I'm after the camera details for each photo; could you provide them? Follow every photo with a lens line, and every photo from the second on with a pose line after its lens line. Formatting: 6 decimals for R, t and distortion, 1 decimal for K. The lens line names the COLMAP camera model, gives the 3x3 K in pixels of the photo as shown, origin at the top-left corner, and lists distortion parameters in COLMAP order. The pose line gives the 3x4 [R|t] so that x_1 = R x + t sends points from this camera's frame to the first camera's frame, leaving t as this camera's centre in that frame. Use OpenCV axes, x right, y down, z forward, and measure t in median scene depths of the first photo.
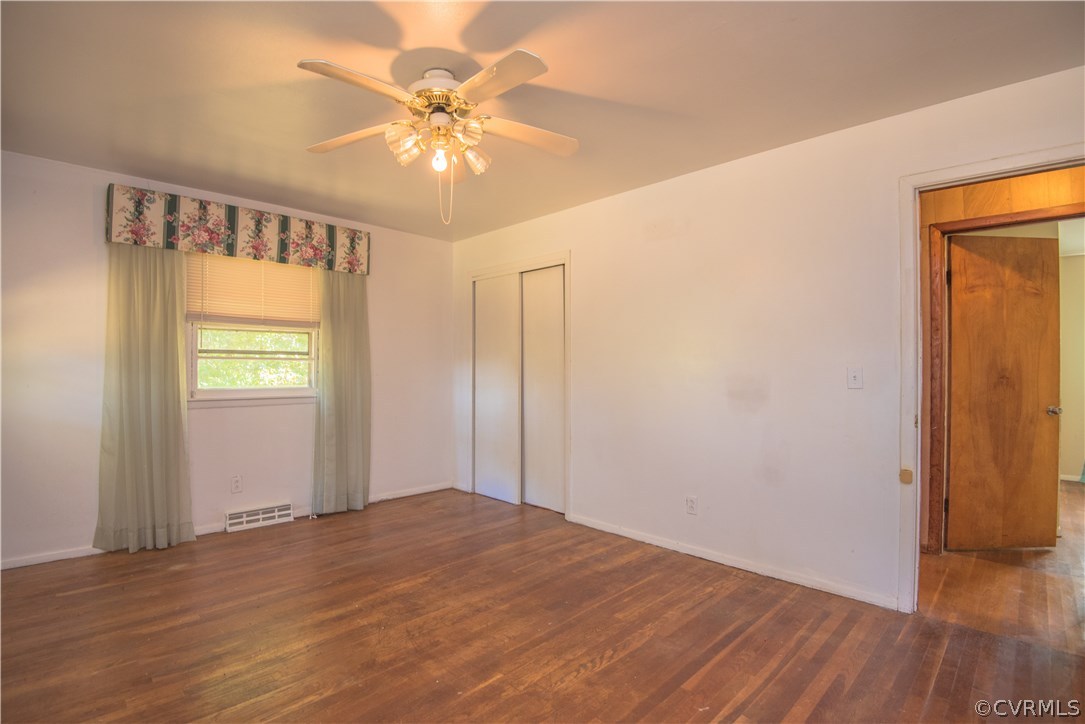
lens RADIAL K [[510.8, 0, 549.9], [0, 510.8, 367.4], [0, 0, 1]] dist [-0.003470, -0.021068]
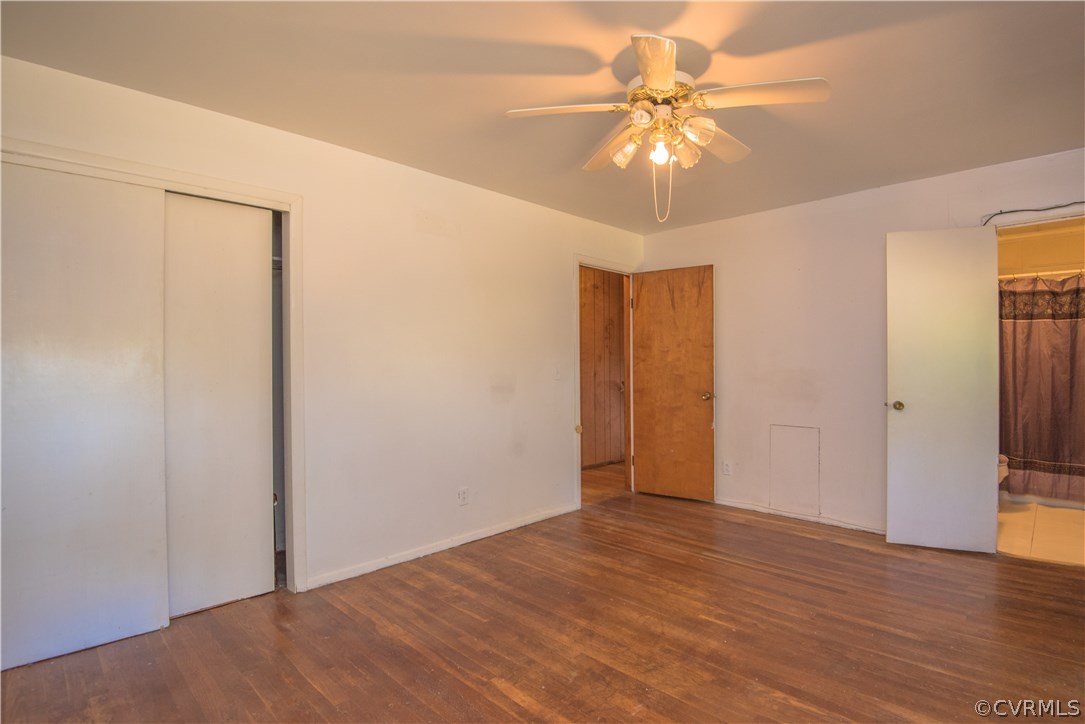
lens RADIAL K [[543.9, 0, 522.9], [0, 543.9, 364.3], [0, 0, 1]] dist [0.002933, -0.025507]
pose [[0.005841, 0.005939, 0.999965, -0.862619], [-0.001531, 0.999981, -0.005930, -0.006609], [-0.999982, -0.001496, 0.005850, 0.852462]]
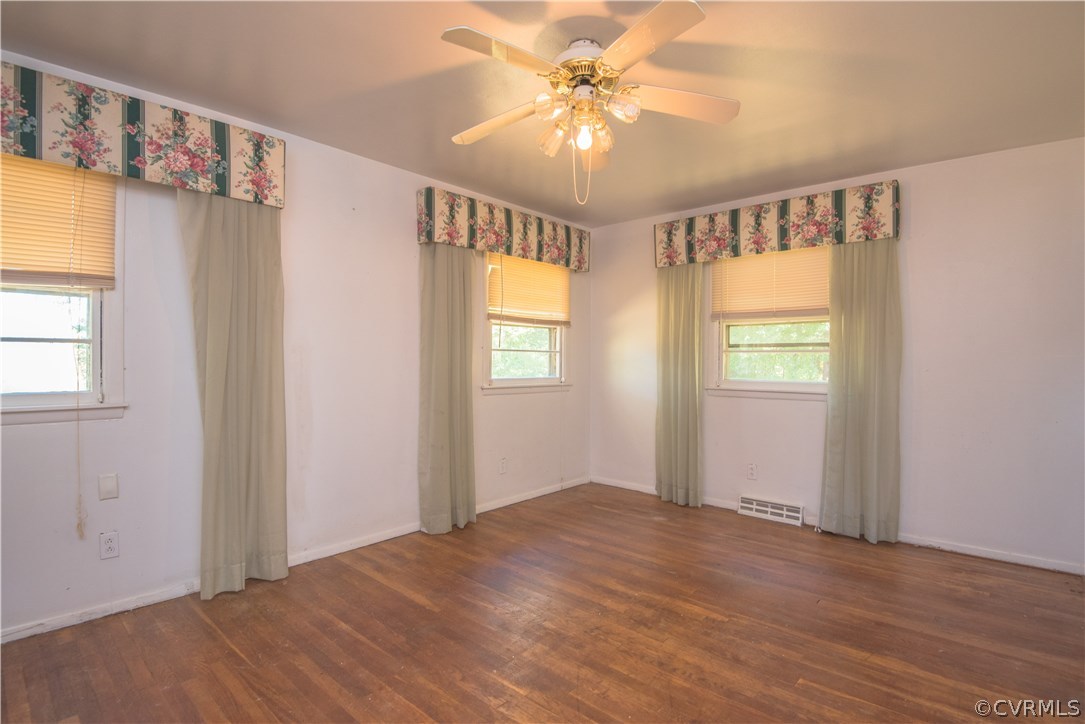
lens RADIAL K [[514.0, 0, 519.3], [0, 514.0, 364.5], [0, 0, 1]] dist [0.001480, -0.023666]
pose [[0.047223, 0.012207, -0.998810, 0.499684], [0.004075, 0.999915, 0.012413, -0.007291], [0.998876, -0.004656, 0.047169, 0.562823]]
